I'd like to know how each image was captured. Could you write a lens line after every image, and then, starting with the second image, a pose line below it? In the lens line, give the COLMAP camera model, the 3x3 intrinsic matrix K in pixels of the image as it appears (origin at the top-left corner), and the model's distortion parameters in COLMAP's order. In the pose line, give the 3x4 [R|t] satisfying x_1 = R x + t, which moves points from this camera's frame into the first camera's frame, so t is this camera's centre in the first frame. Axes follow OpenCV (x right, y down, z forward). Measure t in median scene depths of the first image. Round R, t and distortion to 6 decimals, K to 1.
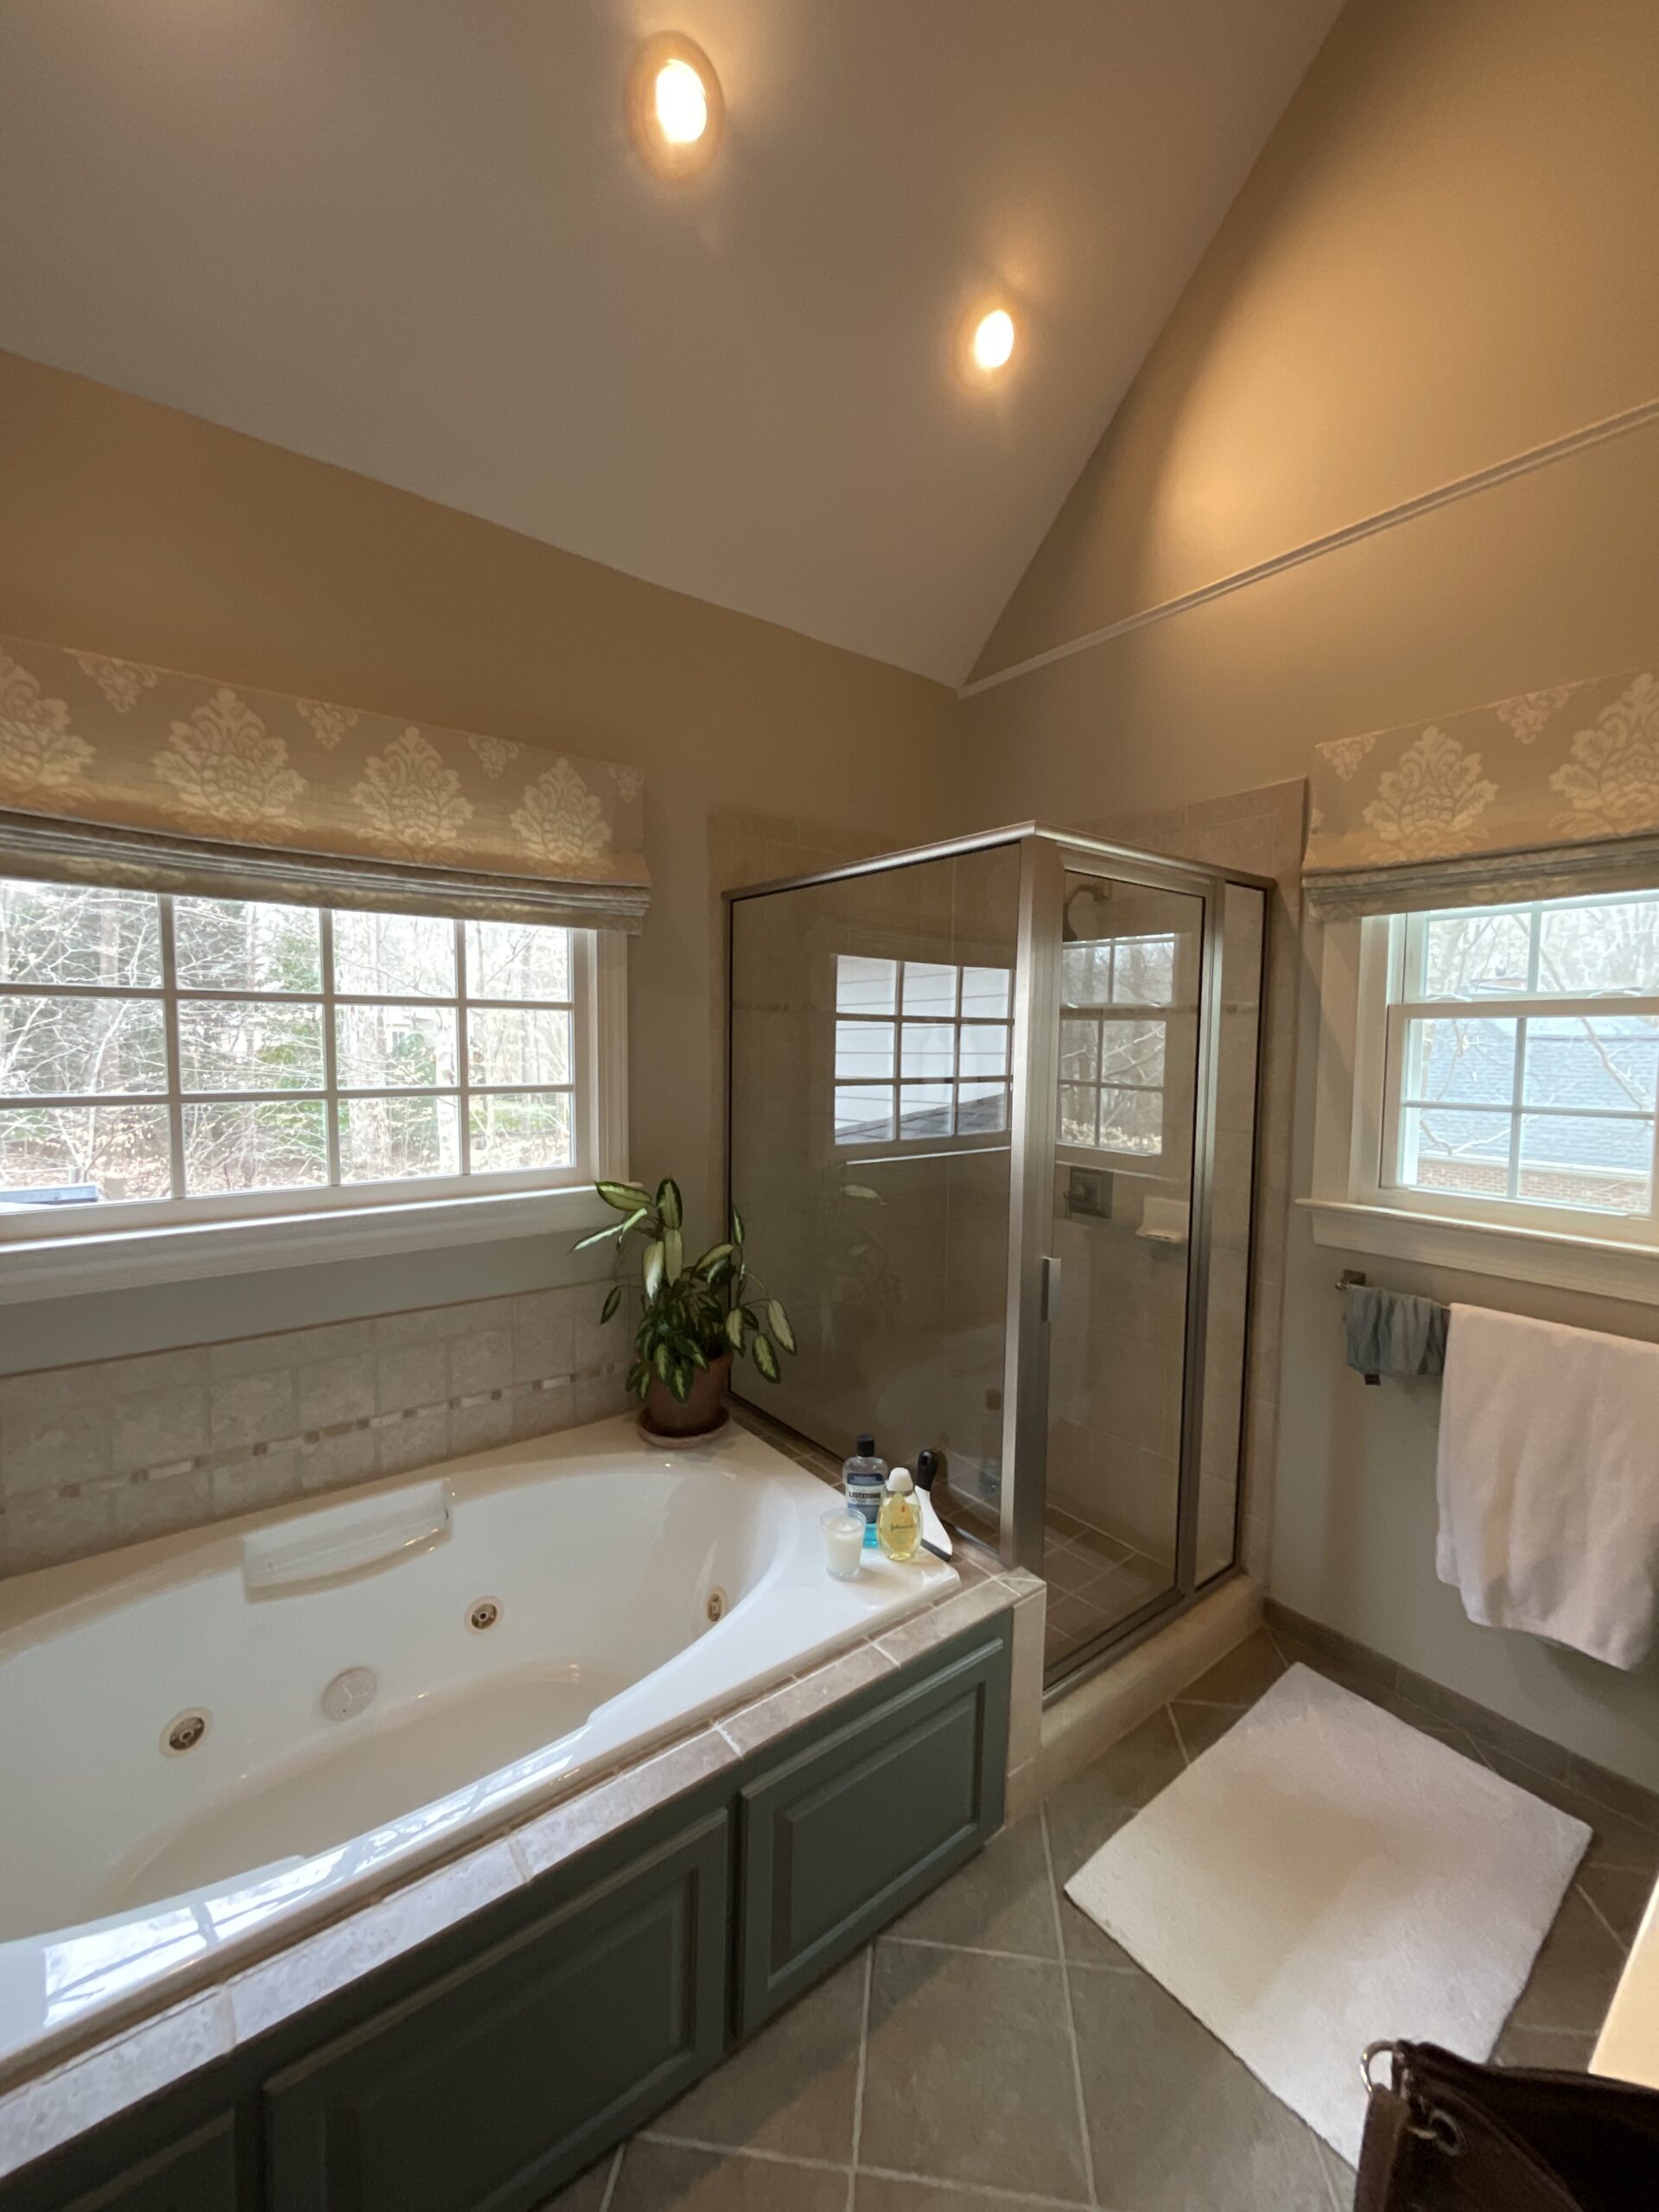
lens RADIAL K [[890.3, 0, 828.2], [0, 890.3, 1103.1], [0, 0, 1]] dist [-0.005675, 0.005851]
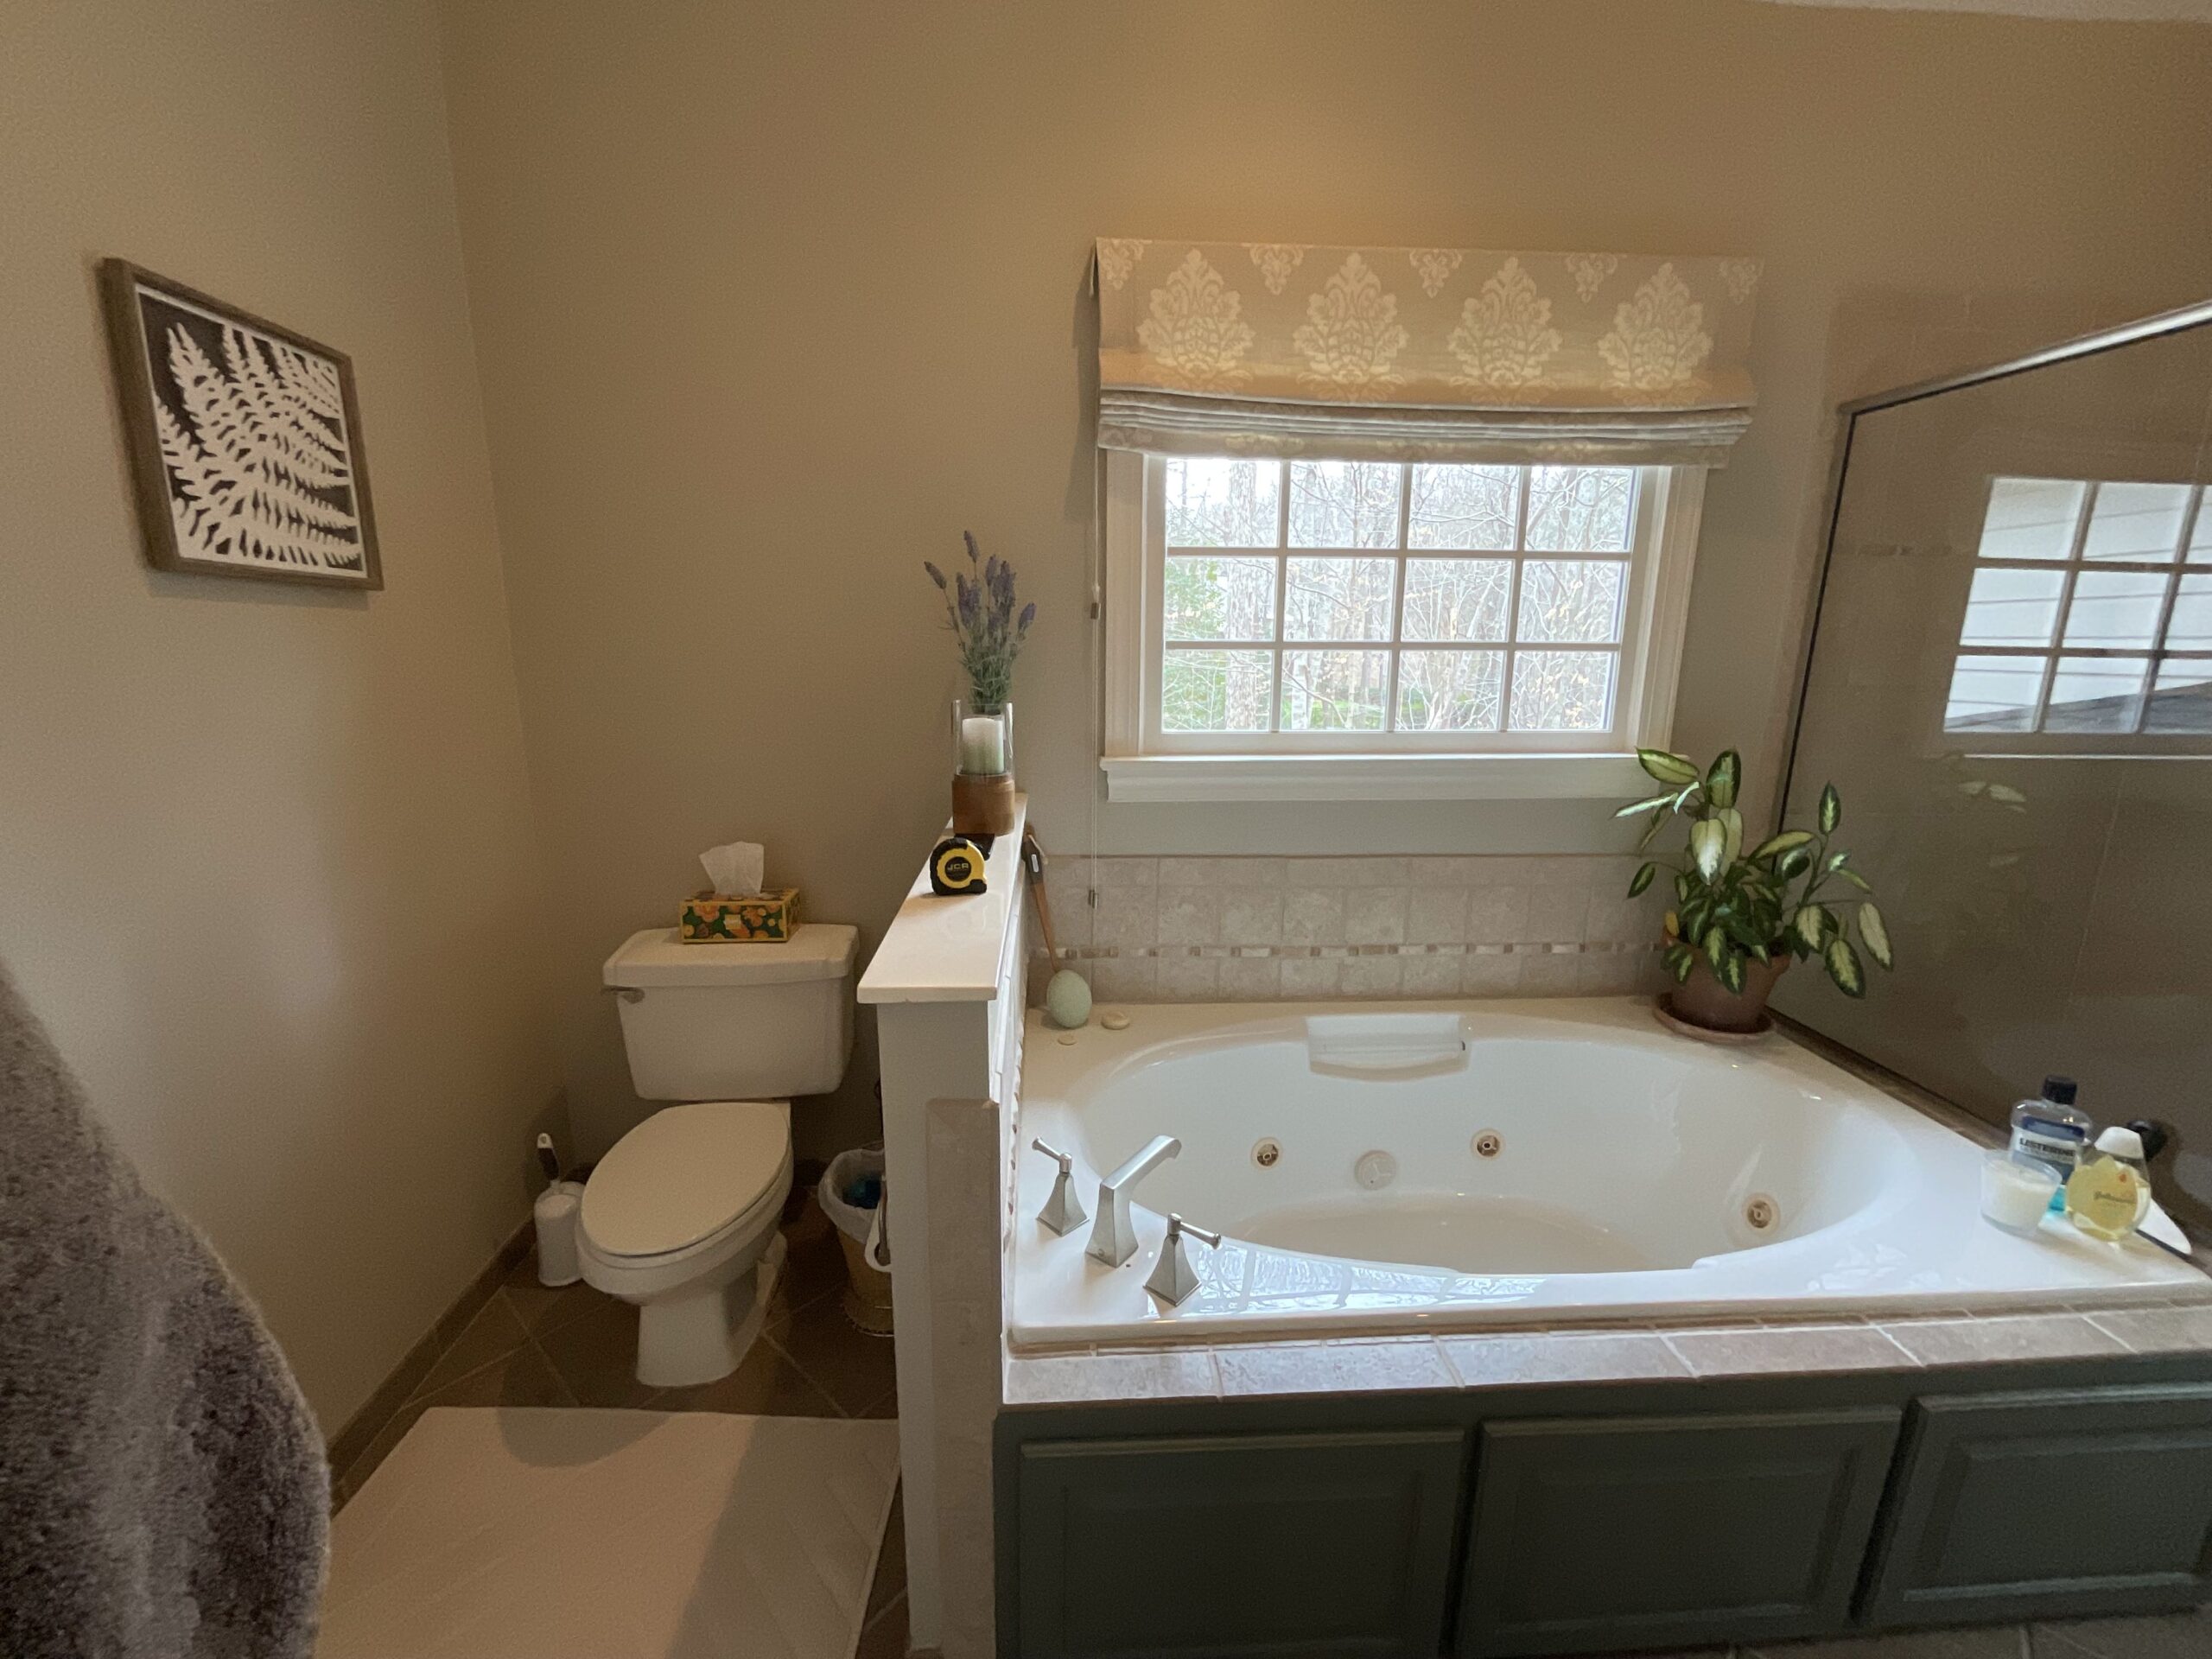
lens RADIAL K [[890.1, 0, 1106.1], [0, 890.1, 824.8], [0, 0, 1]] dist [-0.001993, -0.000610]
pose [[0.826442, 0.113489, -0.551464, -0.224727], [-0.038261, 0.988530, 0.146095, 0.059189], [0.561720, -0.099639, 0.821306, -0.097568]]
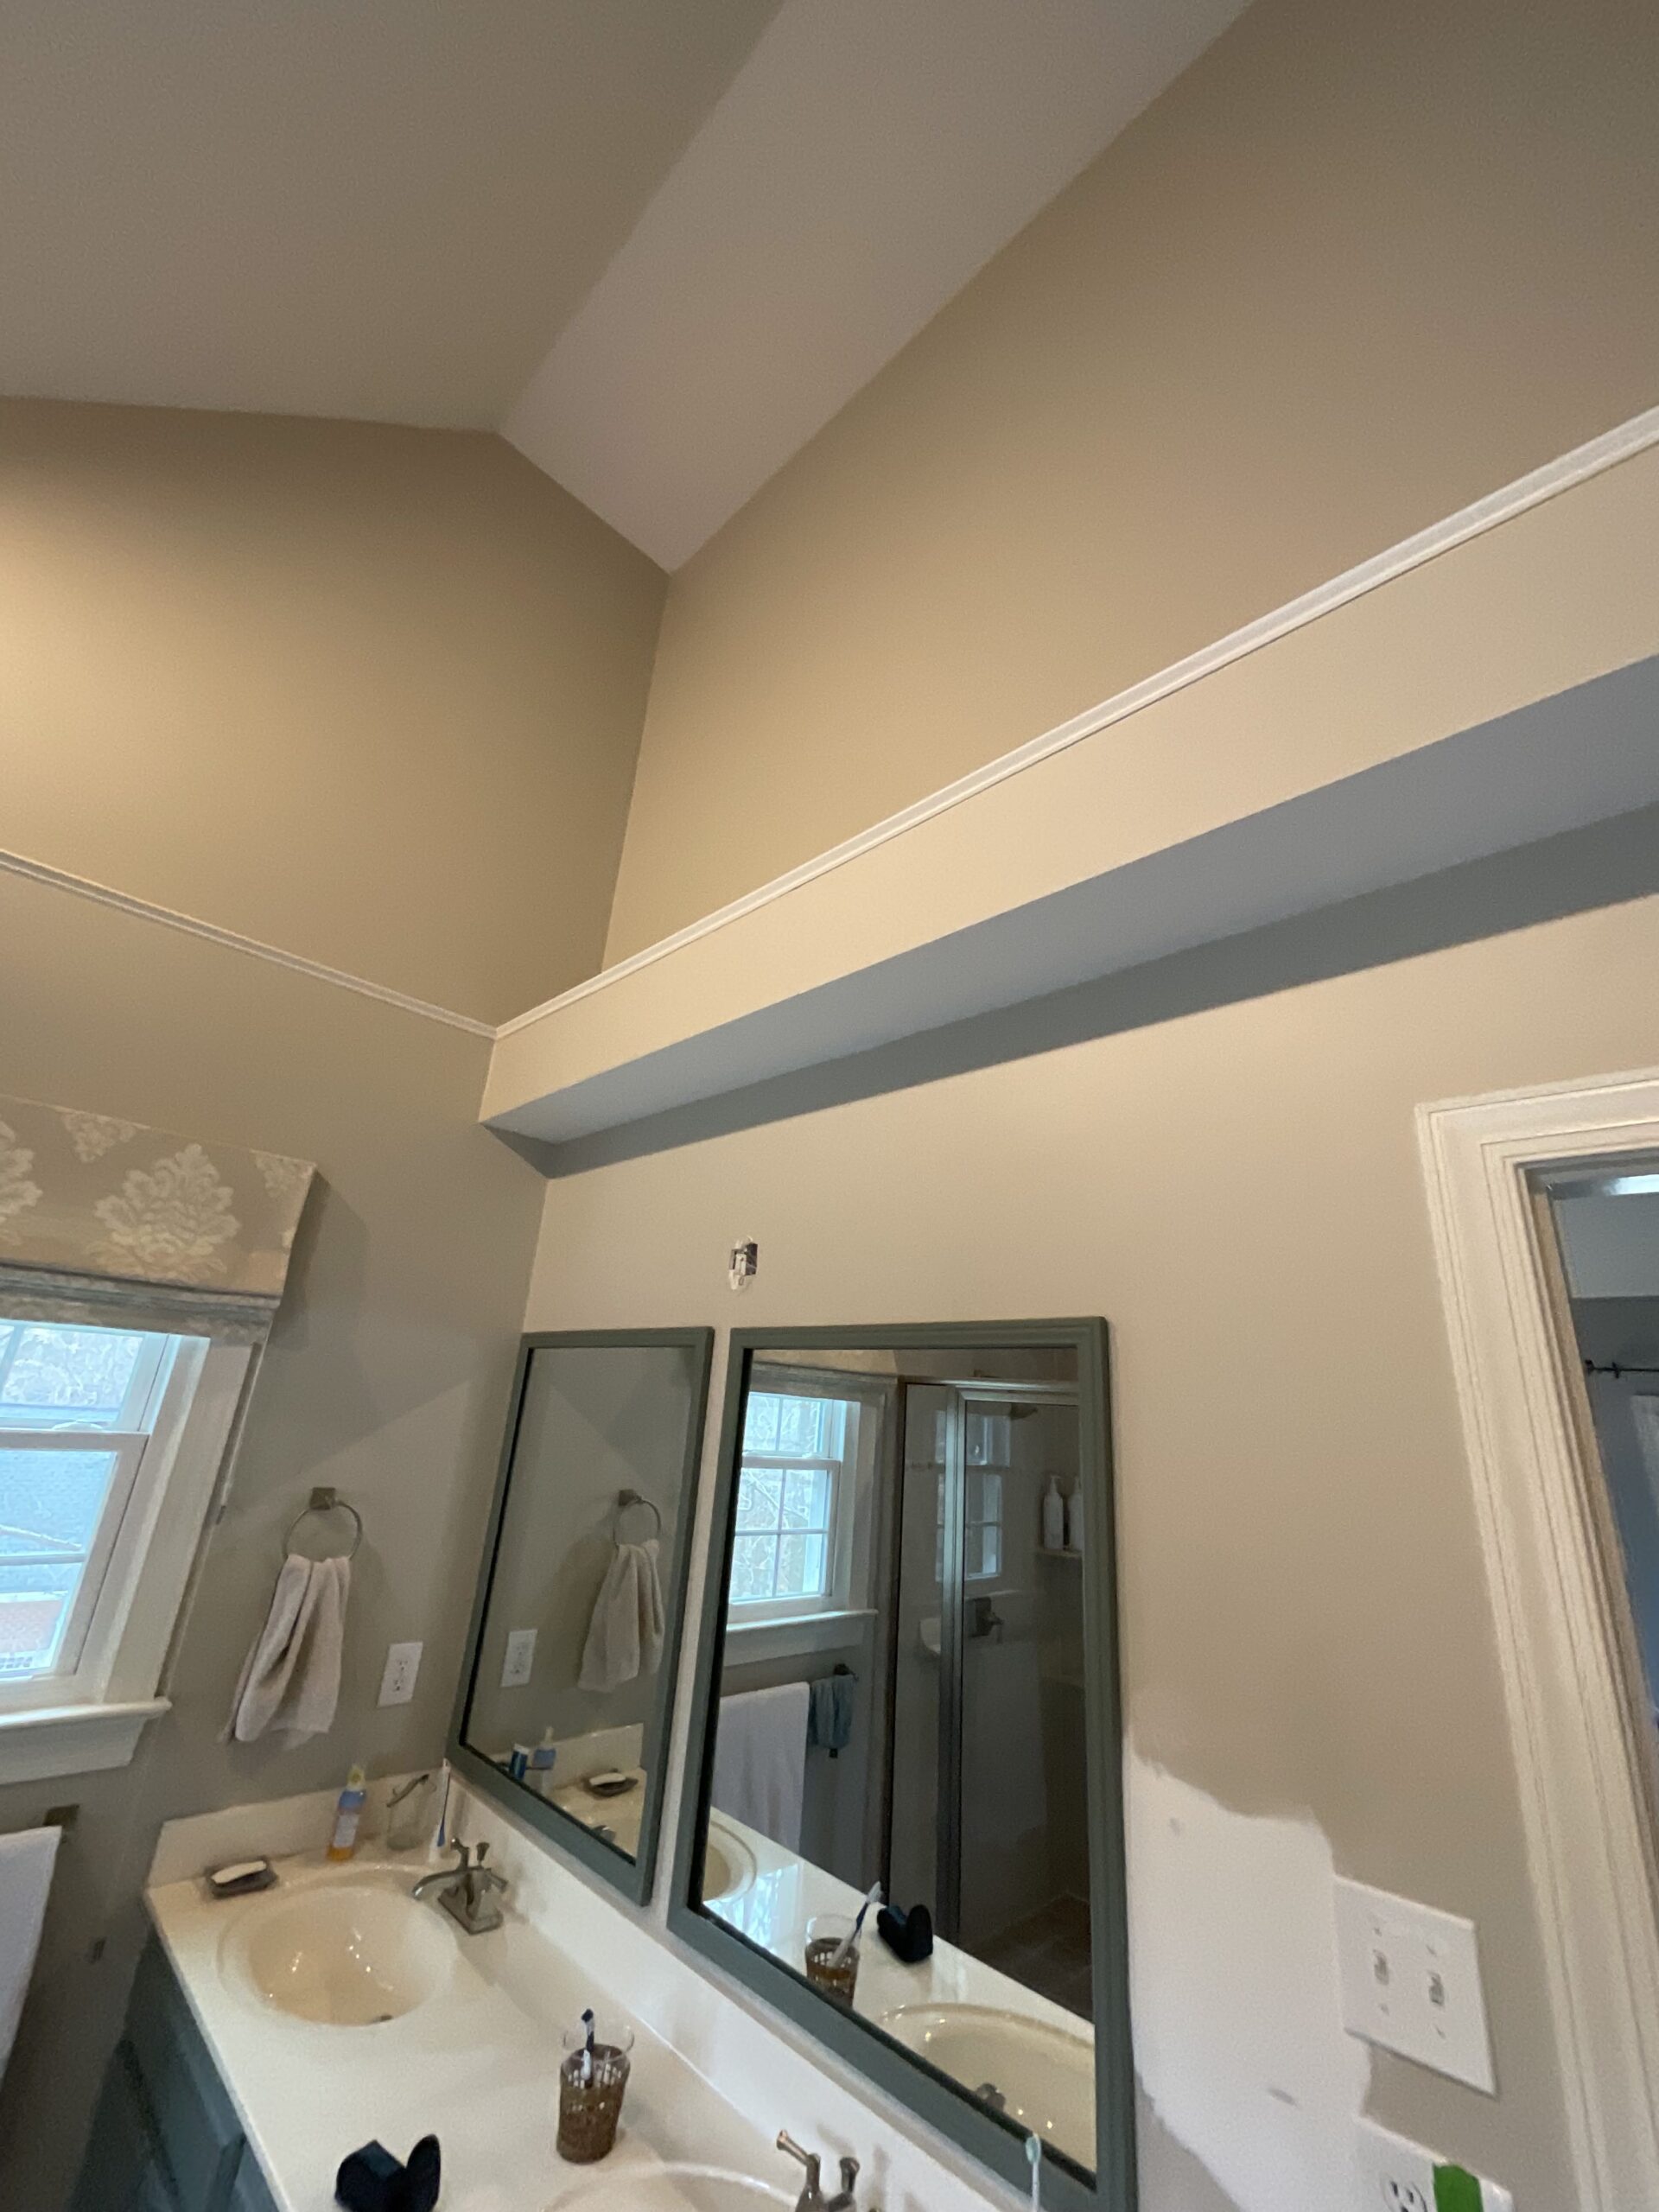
lens RADIAL K [[887.9, 0, 830.1], [0, 887.9, 1098.4], [0, 0, 1]] dist [0.000100, 0.000169]
pose [[-0.123364, 0.321016, 0.939005, -0.249988], [0.002427, 0.946327, -0.323201, -0.127712], [-0.992359, -0.037593, -0.117522, 0.249668]]
